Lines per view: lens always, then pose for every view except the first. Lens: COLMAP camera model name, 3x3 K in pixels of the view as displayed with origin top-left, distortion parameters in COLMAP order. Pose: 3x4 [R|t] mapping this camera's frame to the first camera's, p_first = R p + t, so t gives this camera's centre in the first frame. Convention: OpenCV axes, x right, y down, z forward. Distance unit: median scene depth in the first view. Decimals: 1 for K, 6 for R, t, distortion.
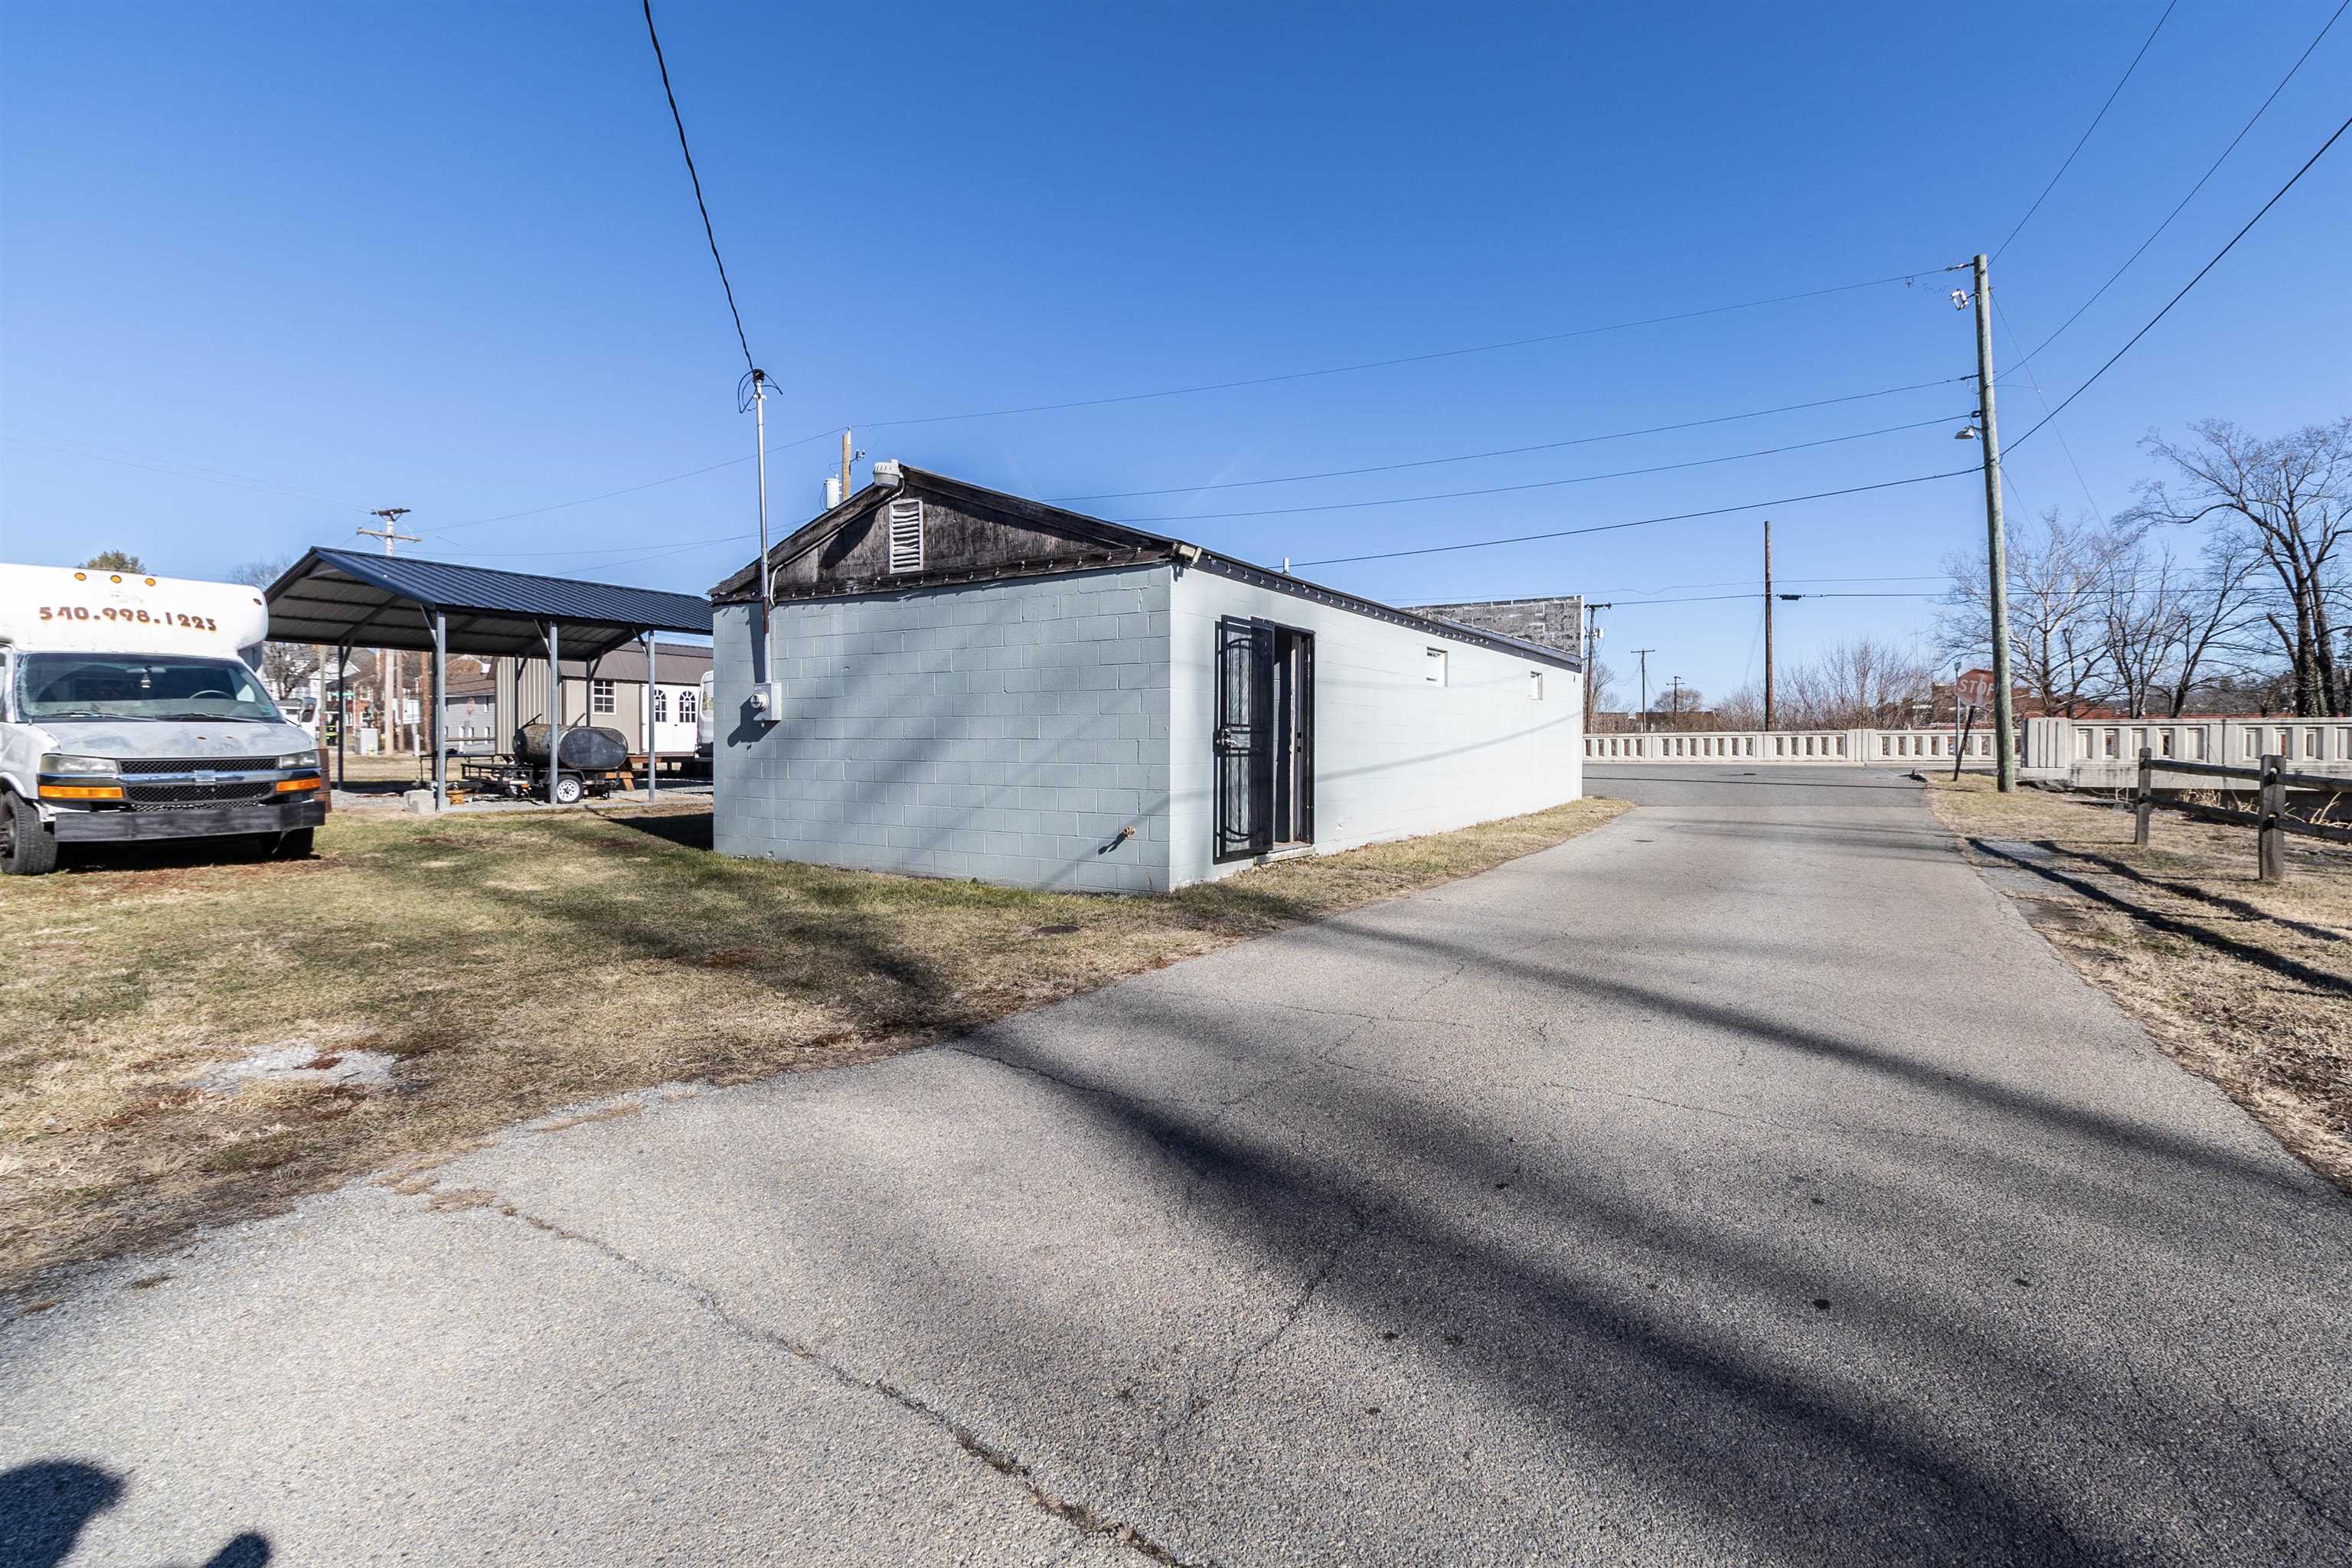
lens RADIAL K [[1109.7, 0, 1193.3], [0, 1109.7, 759.2], [0, 0, 1]] dist [0.000766, 0.000085]
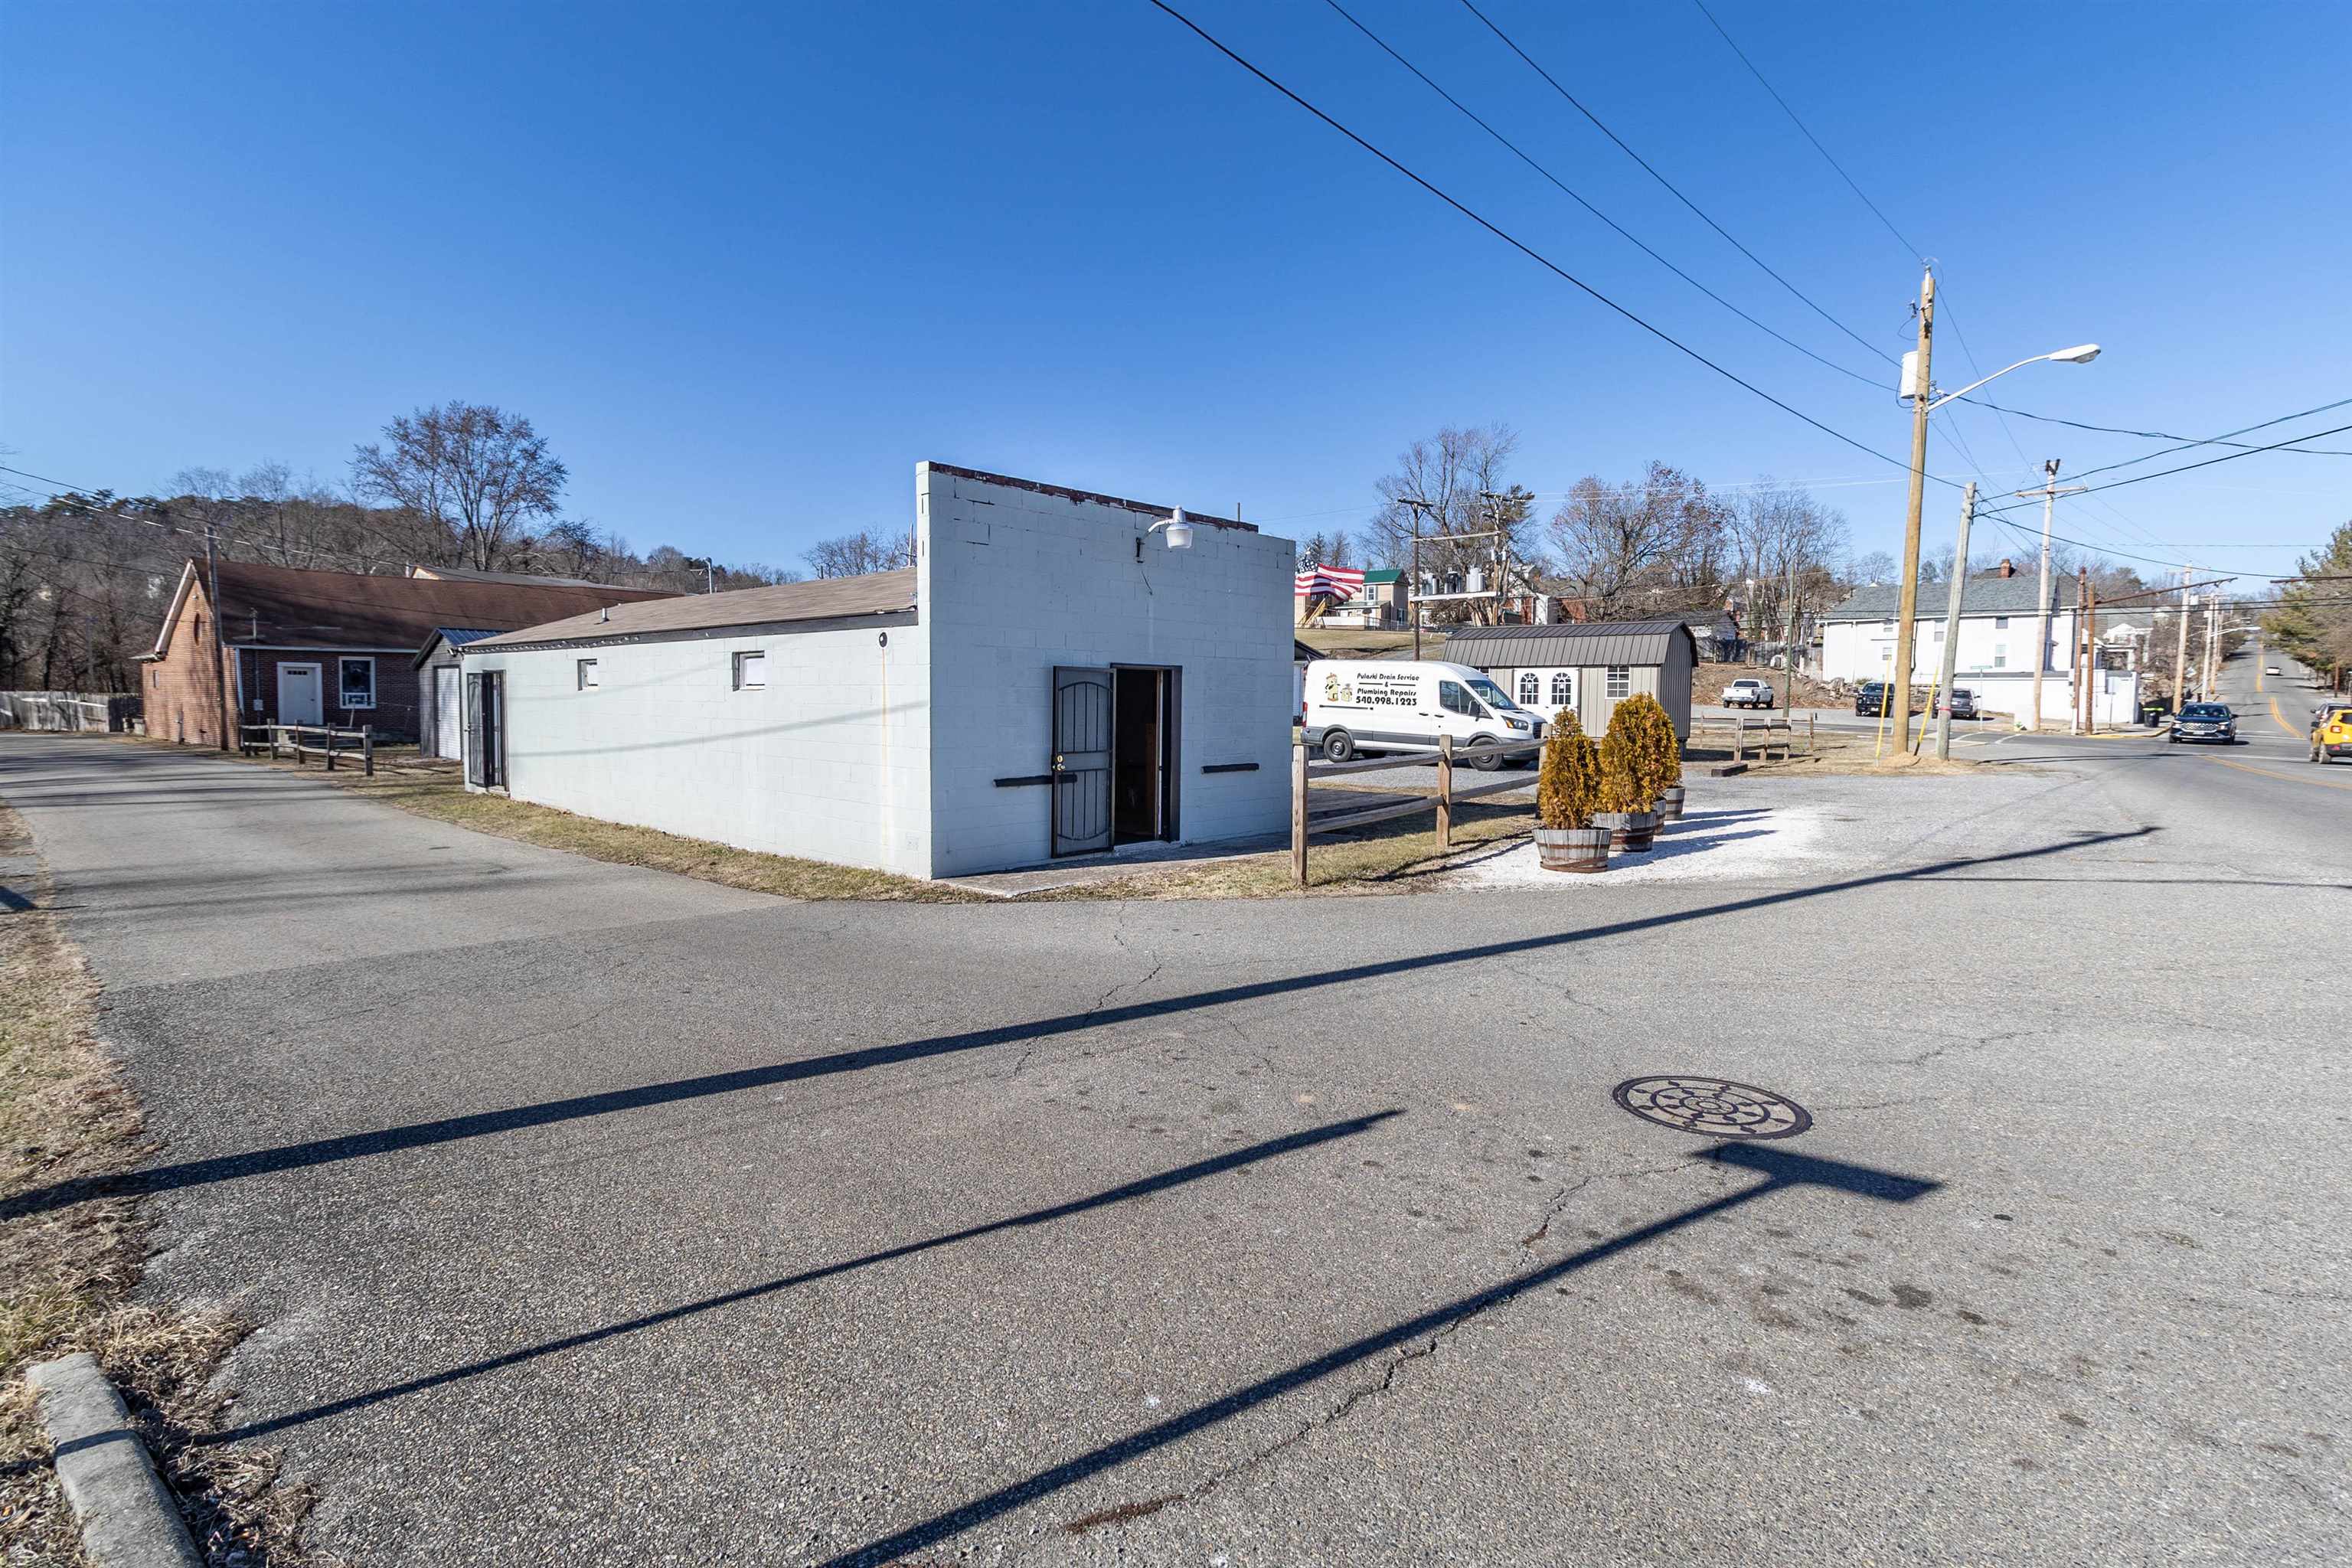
lens RADIAL K [[1109.7, 0, 1193.3], [0, 1109.7, 759.2], [0, 0, 1]] dist [0.000766, 0.000085]
pose [[-0.182905, 0.051495, -0.981781, 1.020049], [-0.019827, 0.998231, 0.056052, -0.058238], [0.982931, 0.029718, -0.181560, 1.501763]]
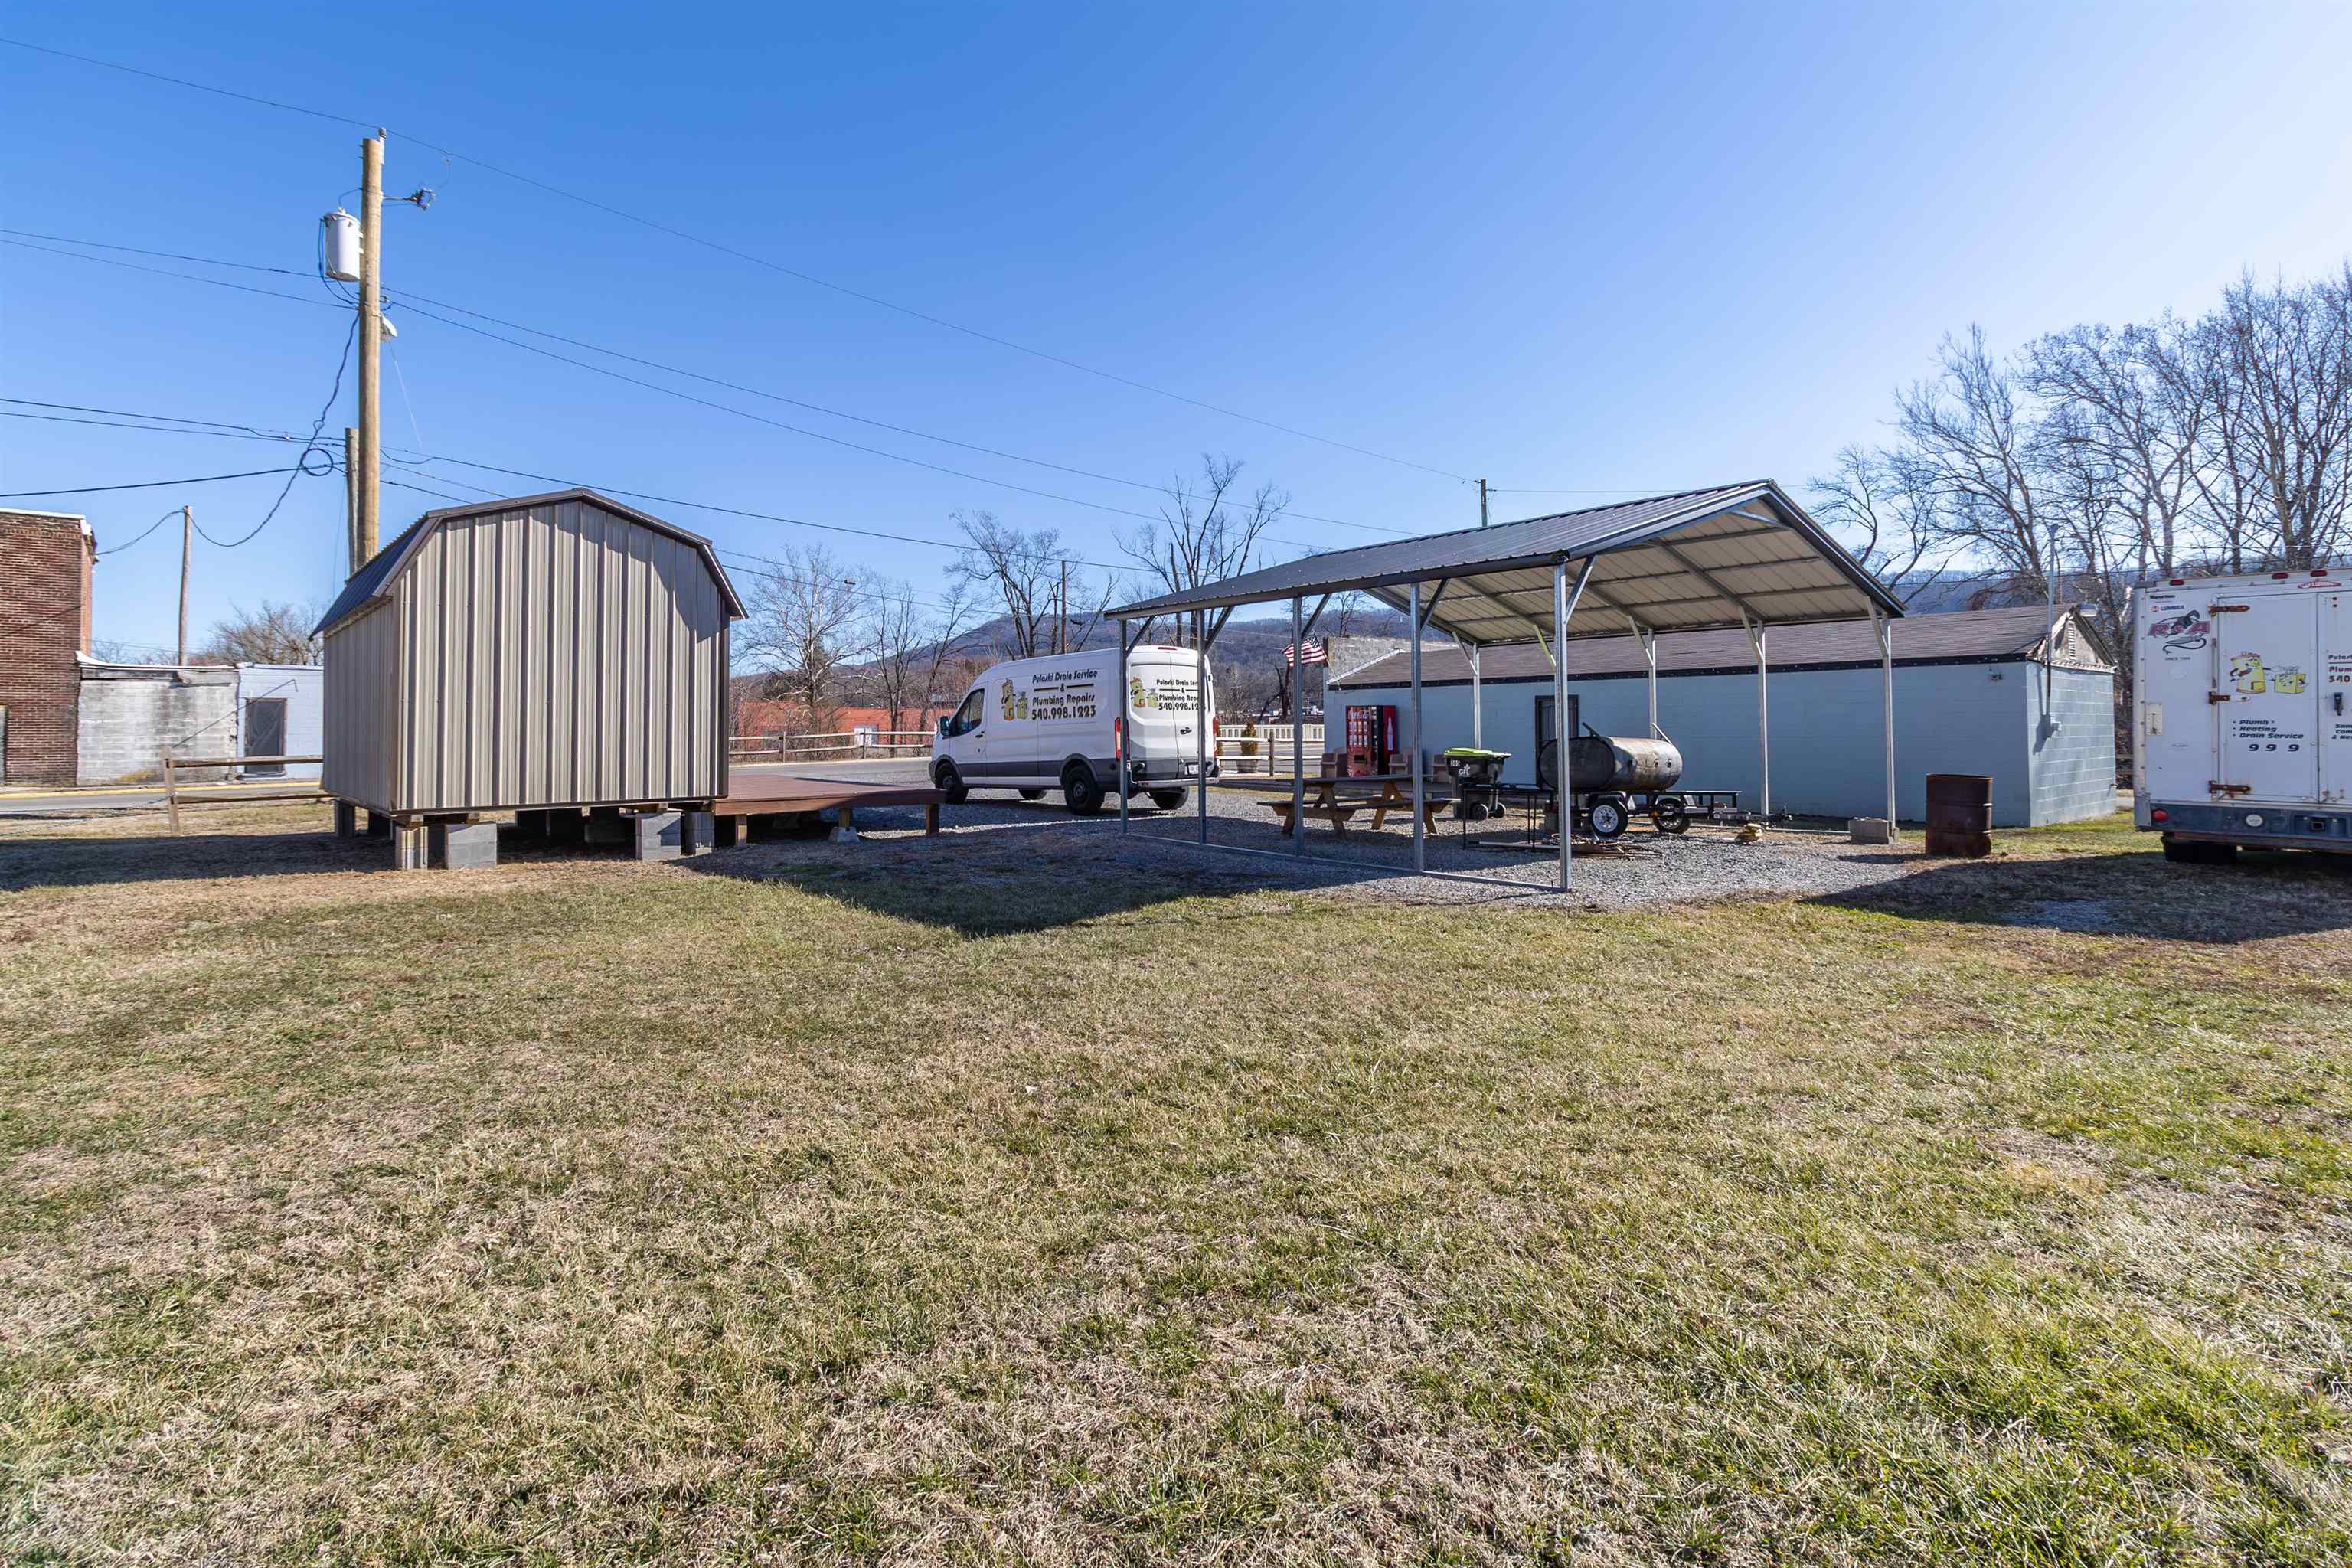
lens RADIAL K [[1149.1, 0, 1176.3], [0, 1149.1, 692.2], [0, 0, 1]] dist [0.000199, 0.000181]
pose [[0.302145, 0.024959, 0.952935, -1.517905], [0.016381, 0.999374, -0.031369, -0.044632], [-0.953121, 0.025088, 0.301547, 1.096831]]
